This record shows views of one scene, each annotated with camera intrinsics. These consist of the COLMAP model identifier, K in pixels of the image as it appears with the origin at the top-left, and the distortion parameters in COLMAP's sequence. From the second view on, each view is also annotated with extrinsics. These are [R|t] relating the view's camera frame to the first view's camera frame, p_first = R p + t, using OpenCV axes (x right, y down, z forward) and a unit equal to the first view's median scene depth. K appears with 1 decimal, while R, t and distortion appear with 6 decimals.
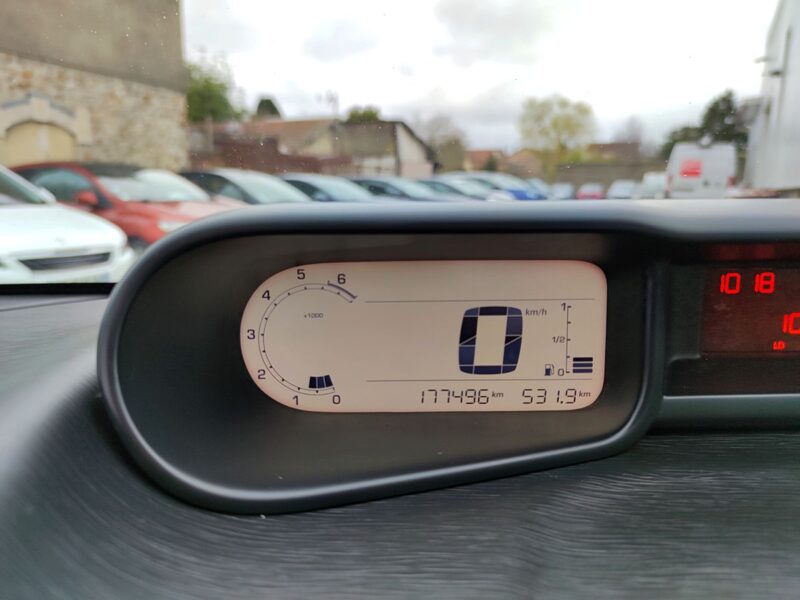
lens RADIAL K [[597.6, 0, 398.9], [0, 597.6, 315.6], [0, 0, 1]] dist [0.021118, -0.002385]
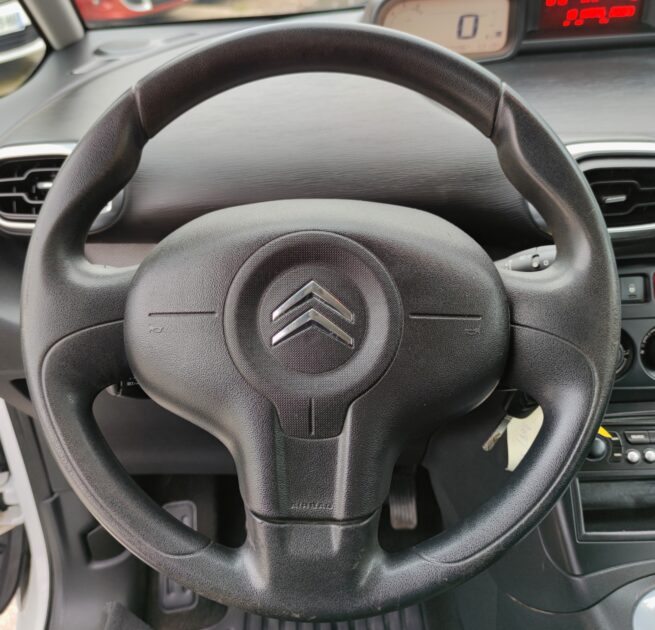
lens RADIAL K [[655.5, 0, 305.3], [0, 655.5, 294.6], [0, 0, 1]] dist [0.007240, 0.020697]
pose [[0.999005, -0.038101, -0.023168, -0.617671], [0.043685, 0.940471, 0.337055, 0.155648], [0.008946, -0.337731, 0.941200, -2.481584]]
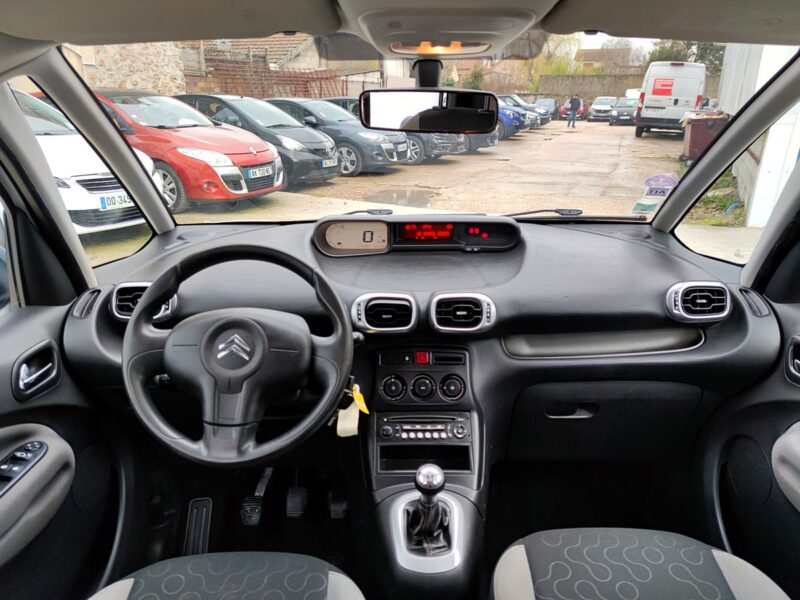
lens RADIAL K [[563.4, 0, 398.2], [0, 563.4, 310.2], [0, 0, 1]] dist [0.054798, 0.000148]
pose [[0.999711, 0.001789, 0.023983, 0.315209], [-0.005202, 0.989711, 0.142983, -0.036607], [-0.023481, -0.143067, 0.989434, -4.605265]]
